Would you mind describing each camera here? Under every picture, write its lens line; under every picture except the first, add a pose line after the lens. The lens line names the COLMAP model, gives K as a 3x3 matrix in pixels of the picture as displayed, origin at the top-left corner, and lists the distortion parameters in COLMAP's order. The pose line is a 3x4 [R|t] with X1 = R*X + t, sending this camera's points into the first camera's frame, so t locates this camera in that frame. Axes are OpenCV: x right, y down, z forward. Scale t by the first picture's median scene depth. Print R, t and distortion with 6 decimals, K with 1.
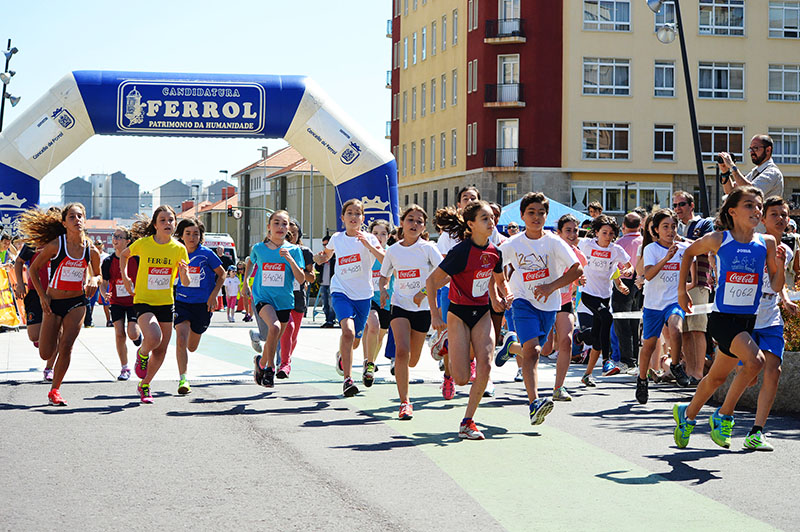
lens RADIAL K [[2054.4, 0, 402.3], [0, 2054.4, 264.8], [0, 0, 1]] dist [-0.207570, 0.000000]
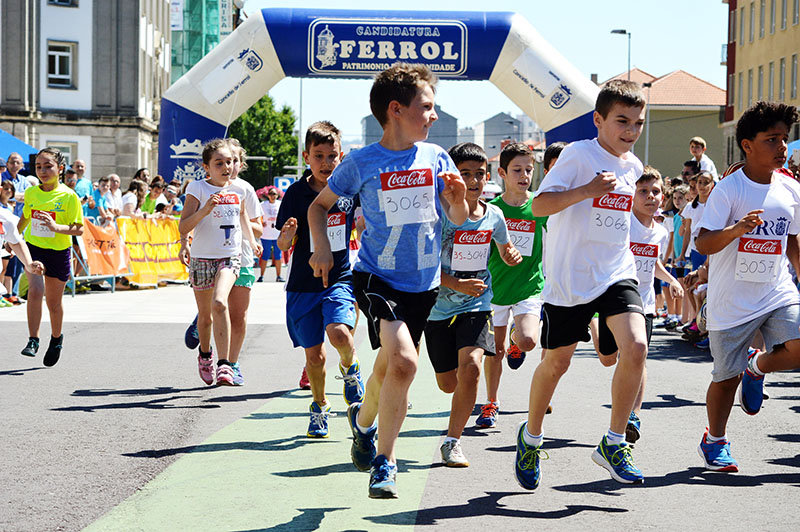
lens RADIAL K [[2552.6, 0, 401.6], [0, 2552.6, 263.9], [0, 0, 1]] dist [0.285922, 0.000000]
pose [[0.988652, 0.006051, -0.150104, 0.078507], [-0.003372, 0.999831, 0.018095, 0.000244], [0.150188, -0.017384, 0.988505, -0.150561]]
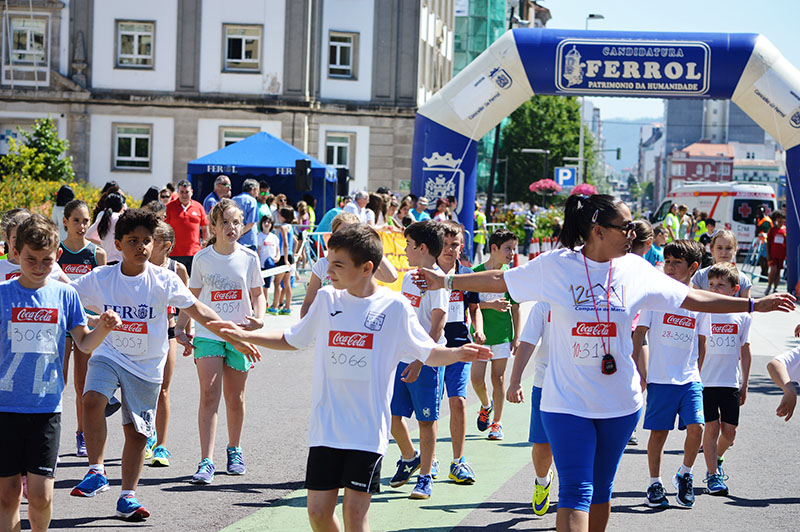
lens RADIAL K [[2663.0, 0, 398.3], [0, 2663.0, 263.9], [0, 0, 1]] dist [0.269043, 0.000000]
pose [[0.964818, 0.028093, -0.261415, 0.123356], [-0.022054, 0.999418, 0.026006, -0.014560], [0.261994, -0.019326, 0.964876, -0.251141]]
